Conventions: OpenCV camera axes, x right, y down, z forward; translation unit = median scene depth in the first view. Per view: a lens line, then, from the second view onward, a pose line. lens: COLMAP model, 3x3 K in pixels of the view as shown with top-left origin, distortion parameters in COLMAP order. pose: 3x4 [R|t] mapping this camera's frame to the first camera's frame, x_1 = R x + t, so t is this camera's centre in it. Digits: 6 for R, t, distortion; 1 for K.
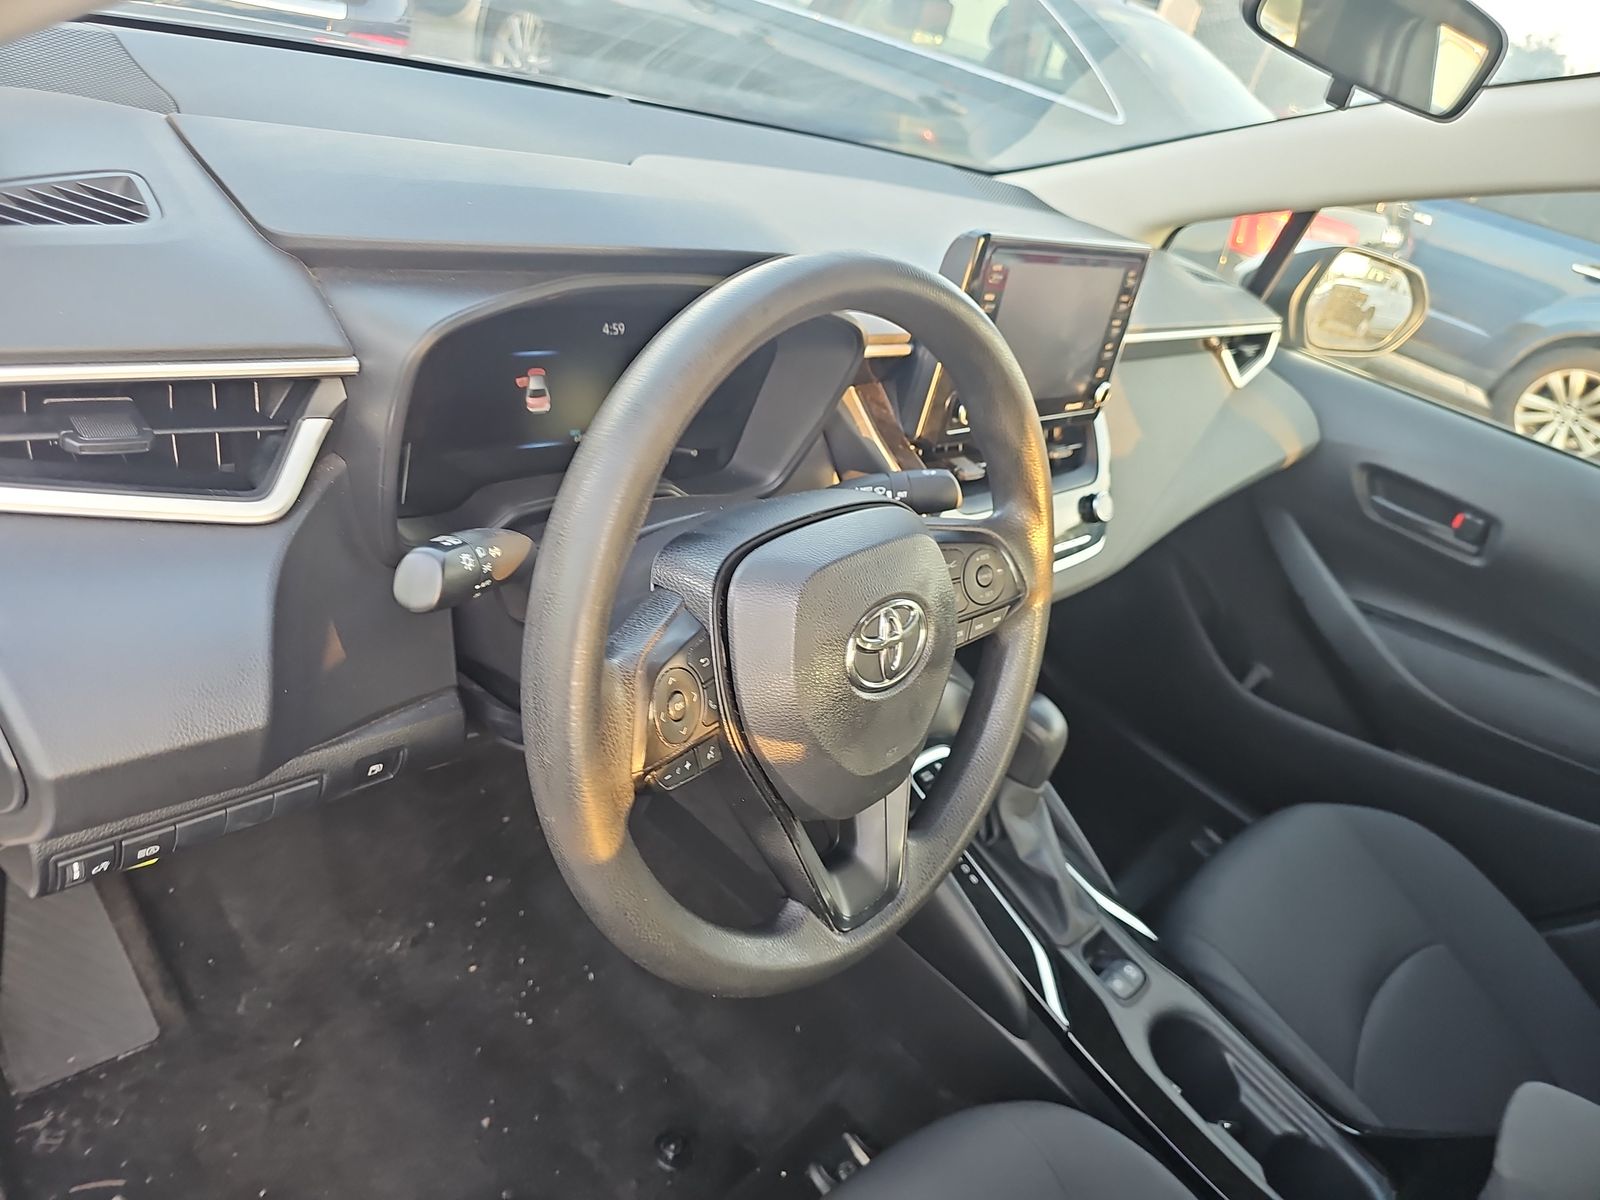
lens RADIAL K [[1060.6, 0, 793.0], [0, 1060.6, 576.3], [0, 0, 1]] dist [0.047644, -0.053515]
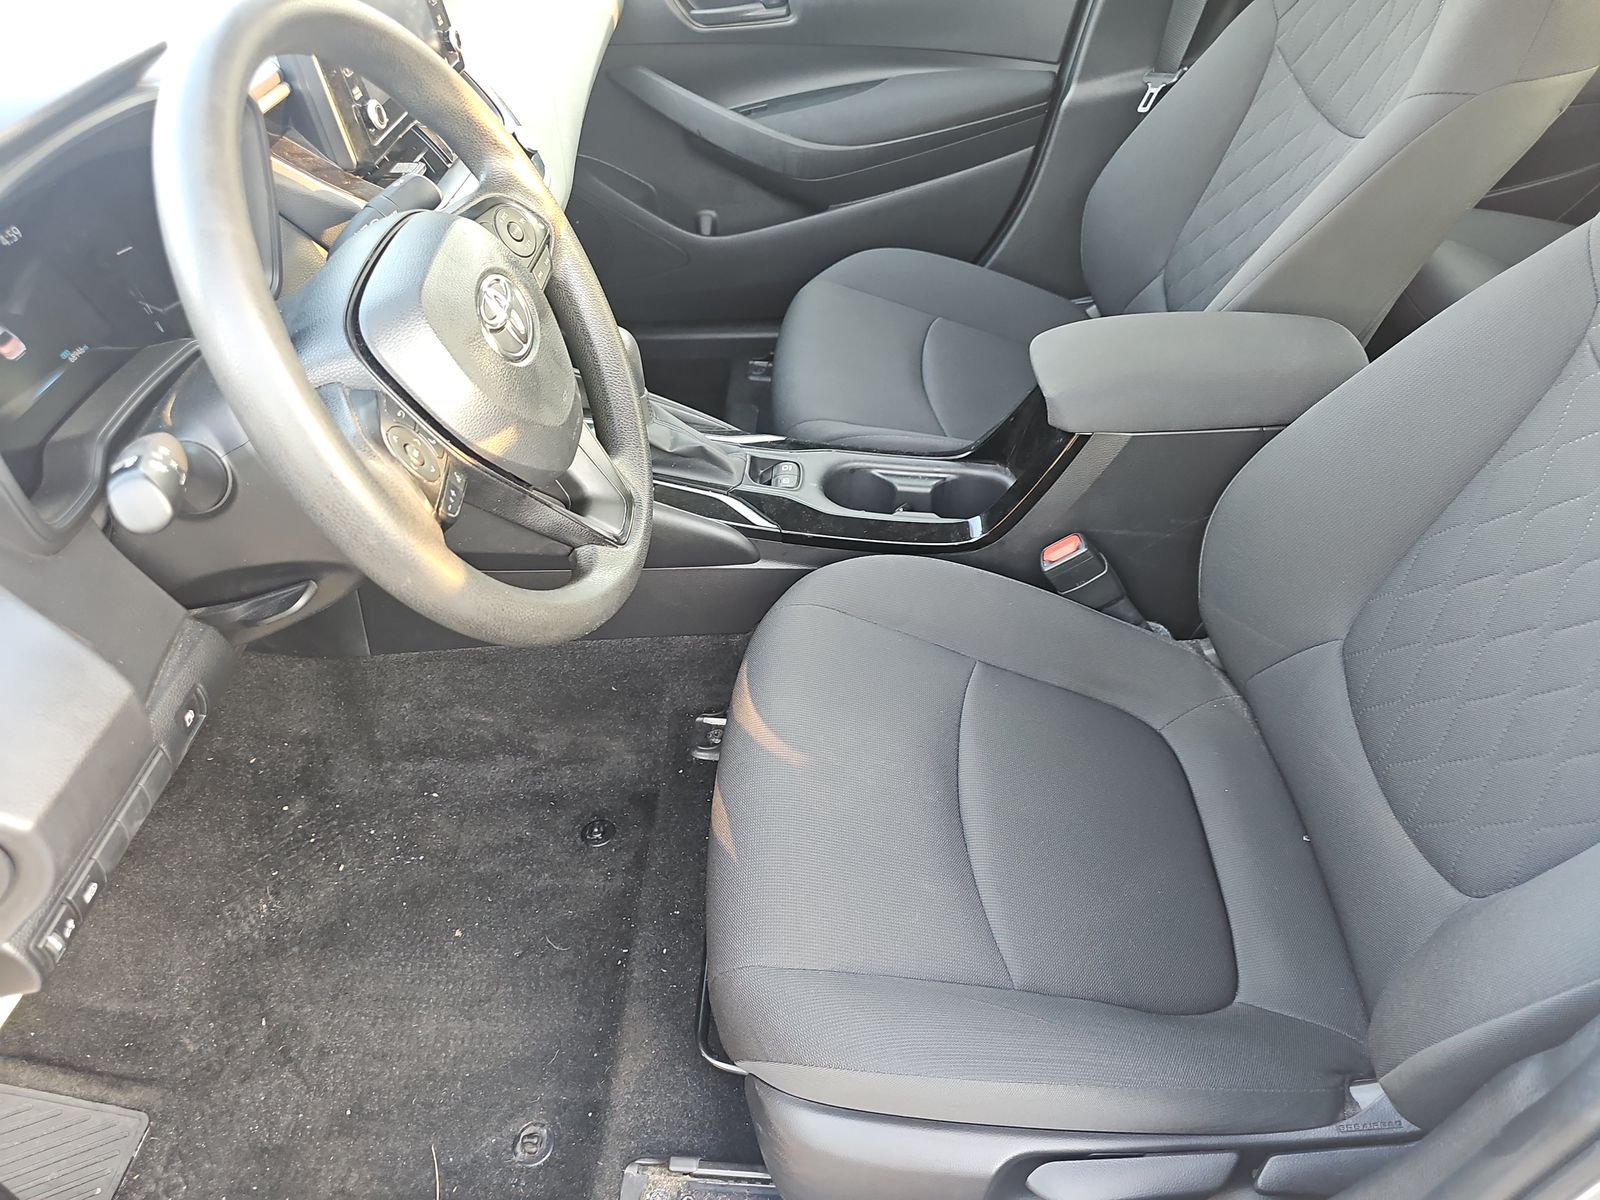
lens RADIAL K [[1060.6, 0, 793.0], [0, 1060.6, 576.3], [0, 0, 1]] dist [0.047644, -0.053515]
pose [[0.696253, -0.657106, 0.288867, -0.146588], [0.550244, 0.747028, 0.373071, 0.009795], [-0.460939, -0.100804, 0.881688, -0.128218]]
